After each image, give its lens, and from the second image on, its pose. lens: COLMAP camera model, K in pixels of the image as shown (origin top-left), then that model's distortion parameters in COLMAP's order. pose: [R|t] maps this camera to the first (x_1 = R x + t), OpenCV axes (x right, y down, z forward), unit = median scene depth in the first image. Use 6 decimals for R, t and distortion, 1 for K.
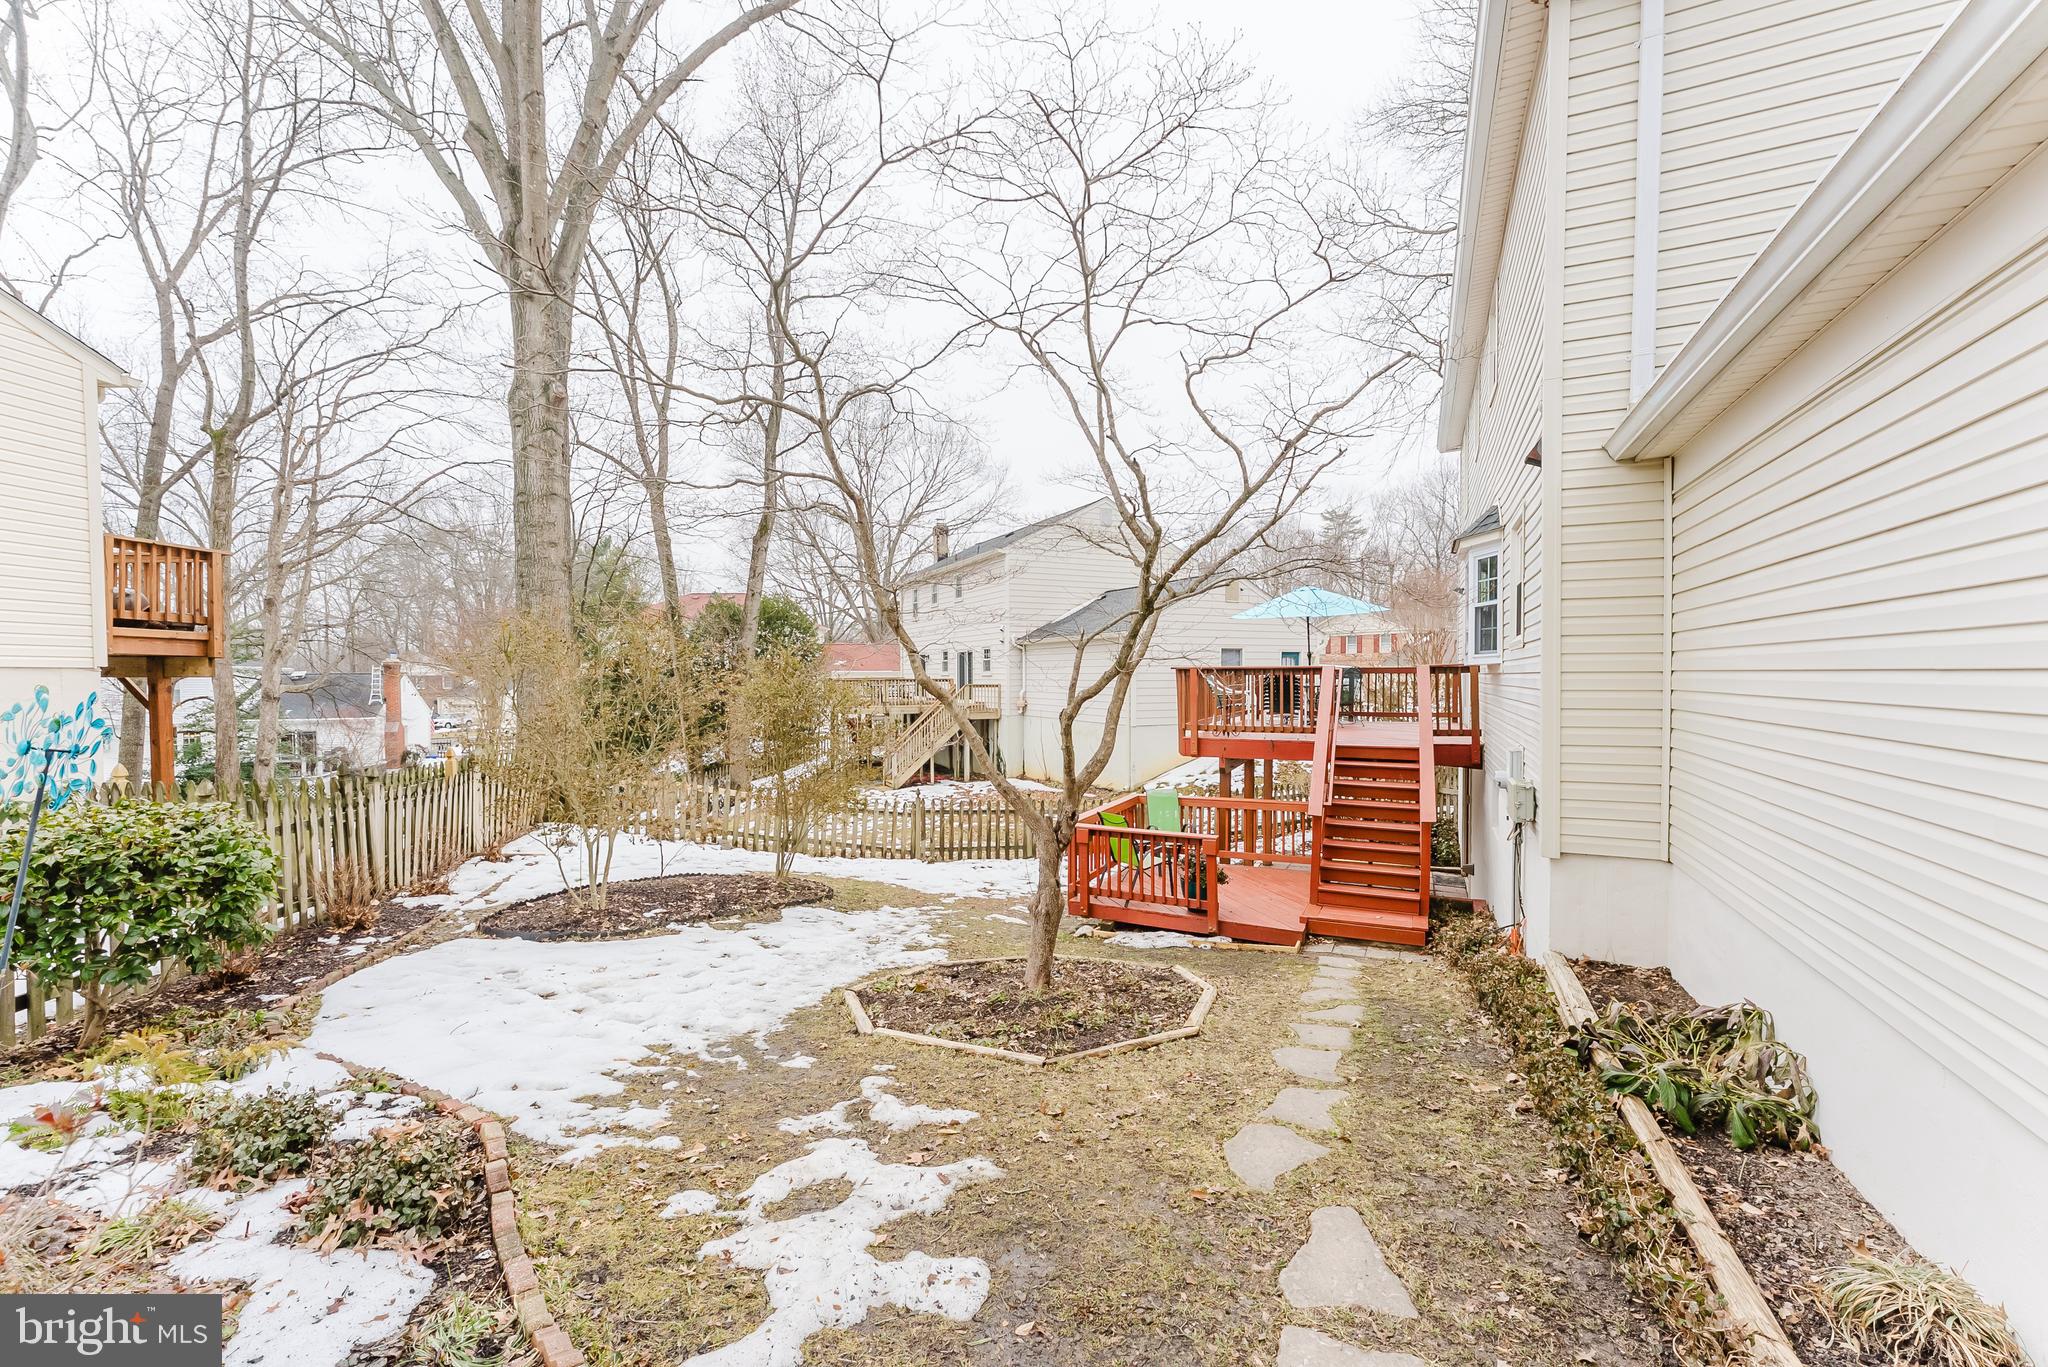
lens RADIAL K [[845.5, 0, 1016.5], [0, 845.5, 691.9], [0, 0, 1]] dist [0.002488, -0.000378]
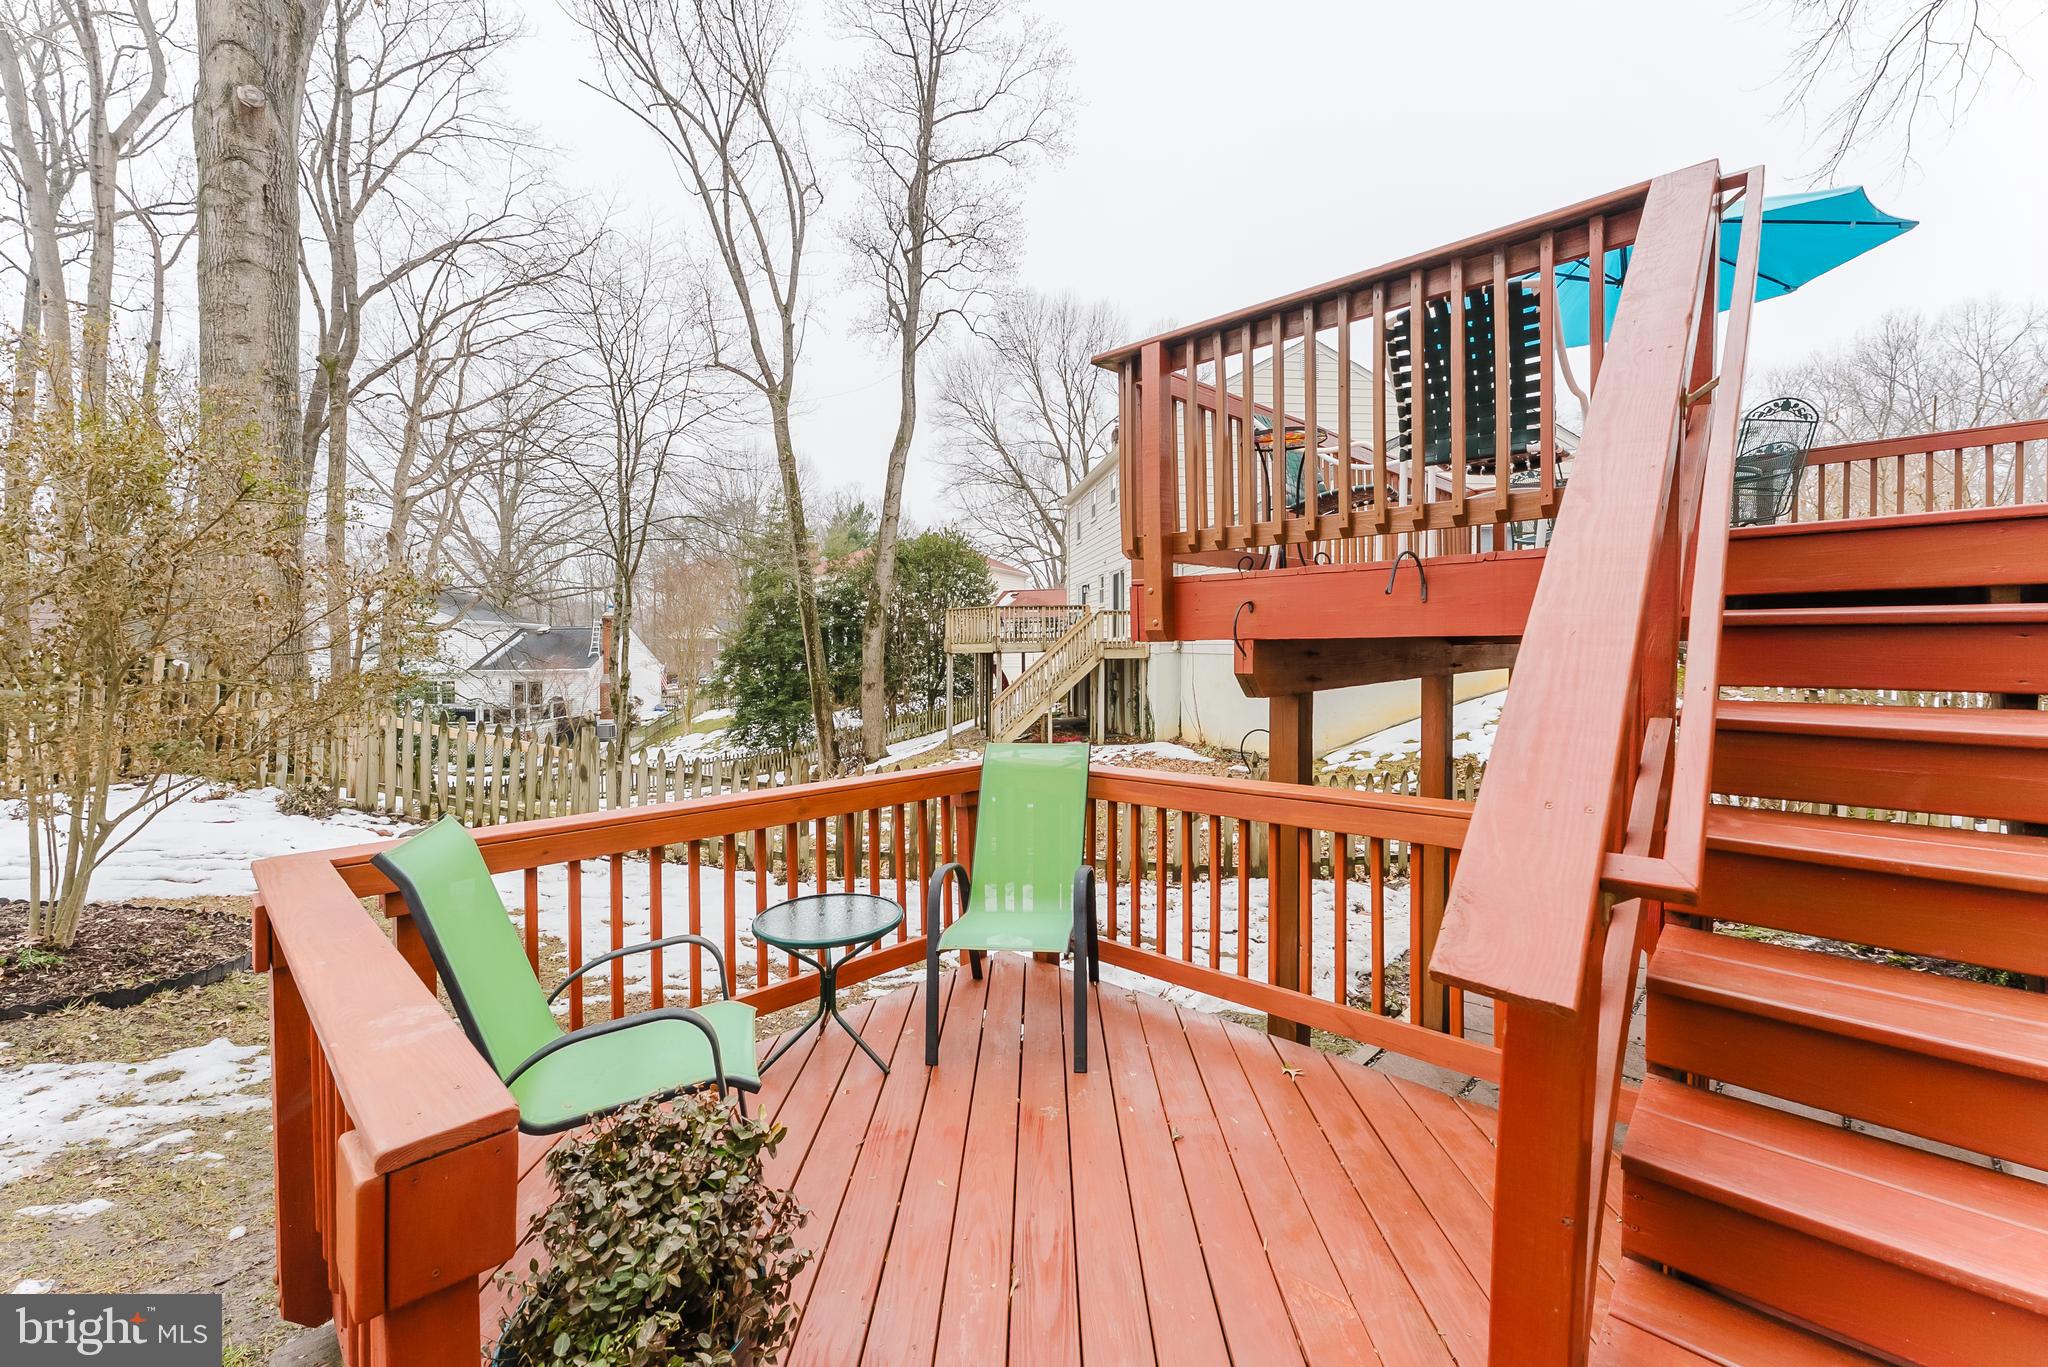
lens RADIAL K [[845.5, 0, 1024.5], [0, 845.5, 661.5], [0, 0, 1]] dist [0.002488, -0.000378]
pose [[0.949572, -0.001307, -0.313546, 0.118344], [0.000972, 0.999999, -0.001225, 0.039856], [0.313548, 0.000858, 0.949572, 0.314423]]
